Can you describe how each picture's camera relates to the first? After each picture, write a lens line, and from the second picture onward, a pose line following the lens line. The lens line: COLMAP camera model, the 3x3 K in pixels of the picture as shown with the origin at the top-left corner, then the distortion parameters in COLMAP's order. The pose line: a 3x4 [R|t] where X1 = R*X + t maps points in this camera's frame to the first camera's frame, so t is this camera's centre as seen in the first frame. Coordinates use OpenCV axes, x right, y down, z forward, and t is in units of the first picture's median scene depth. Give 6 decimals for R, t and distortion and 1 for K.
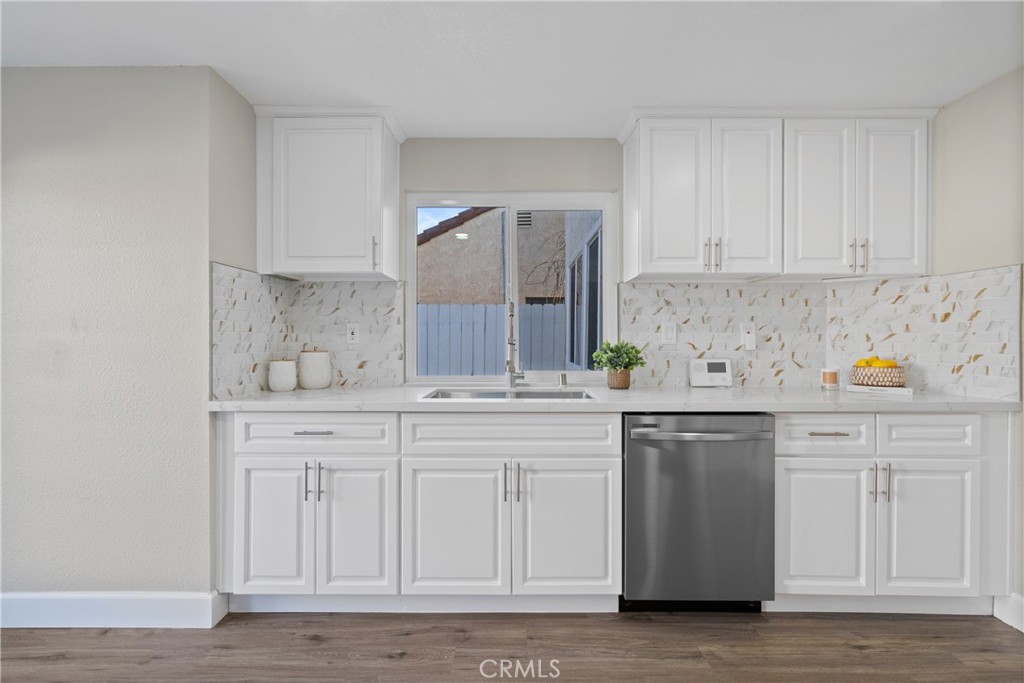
lens RADIAL K [[465.2, 0, 512.0], [0, 465.2, 341.5], [0, 0, 1]] dist [-0.001278, 0.000354]
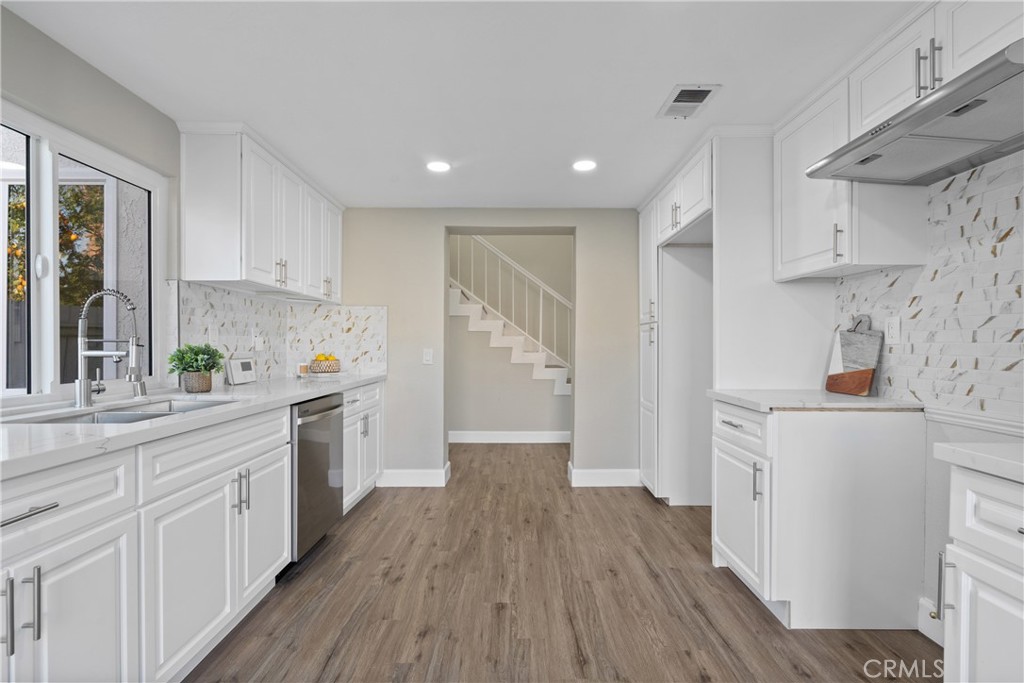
lens RADIAL K [[469.7, 0, 508.1], [0, 469.7, 348.9], [0, 0, 1]] dist [-0.000286, 0.001279]
pose [[0.008856, -0.007197, 0.999935, -0.746249], [-0.001951, 0.999972, 0.007215, 0.003460], [-0.999959, -0.002014, 0.008842, 0.359152]]
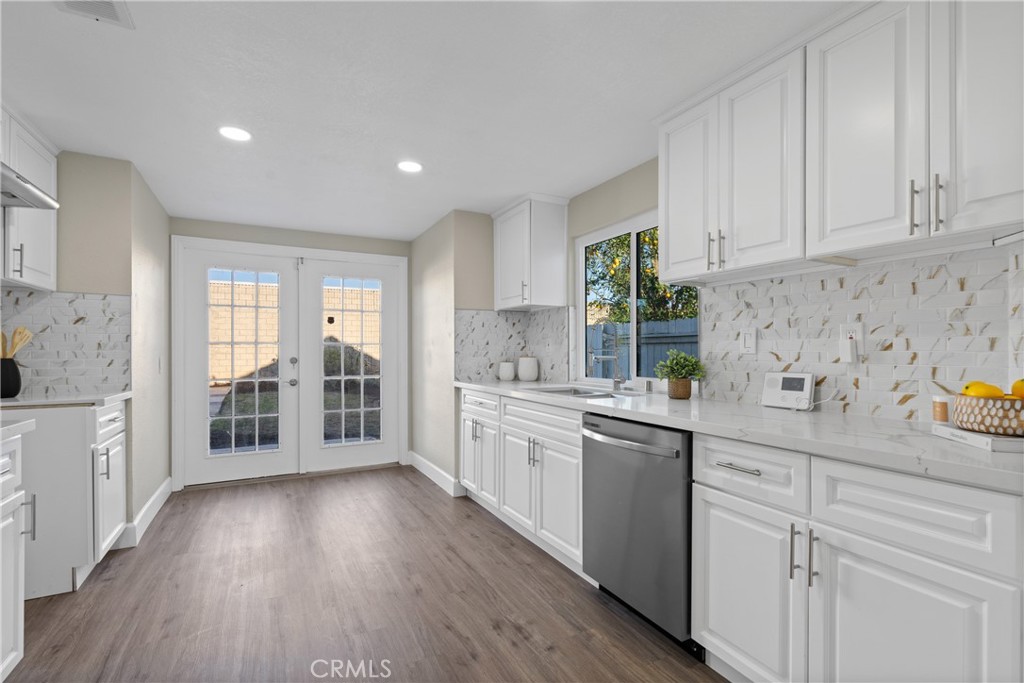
lens RADIAL K [[469.7, 0, 508.1], [0, 469.7, 348.9], [0, 0, 1]] dist [-0.000286, 0.001279]
pose [[0.461371, -0.002813, -0.887203, 0.956573], [-0.000629, 0.999994, -0.003497, 0.000477], [0.887207, 0.002171, 0.461367, 0.228728]]
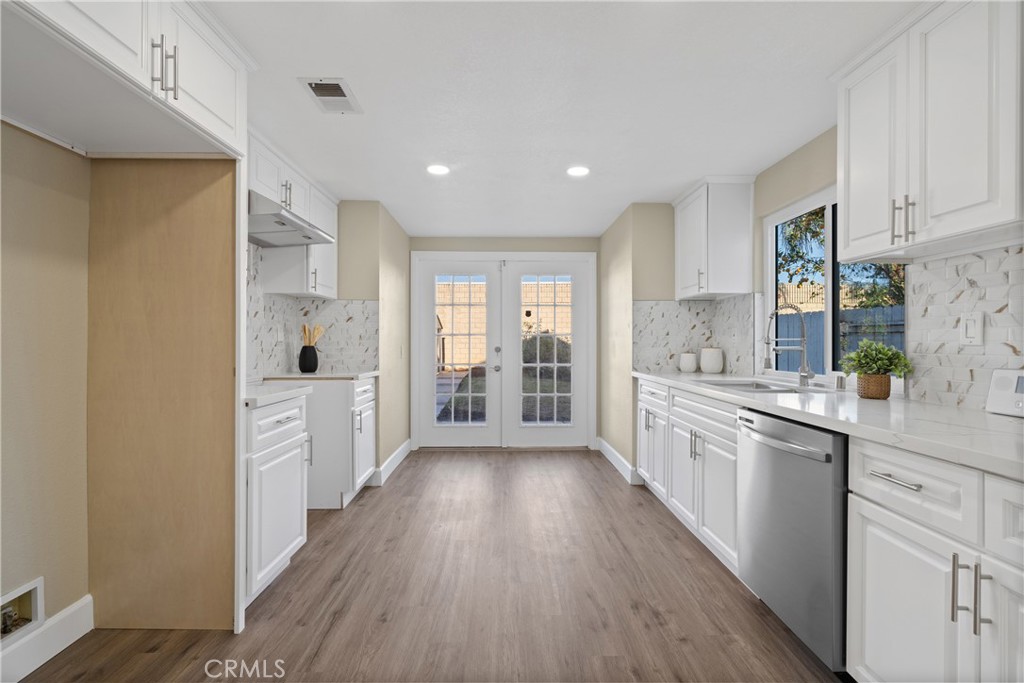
lens RADIAL K [[465.4, 0, 509.2], [0, 465.4, 339.8], [0, 0, 1]] dist [0.001103, 0.000824]
pose [[0.016824, -0.002568, -0.999855, 1.060749], [-0.001902, 0.999995, -0.002600, 0.001230], [0.999857, 0.001945, 0.016819, 0.348111]]
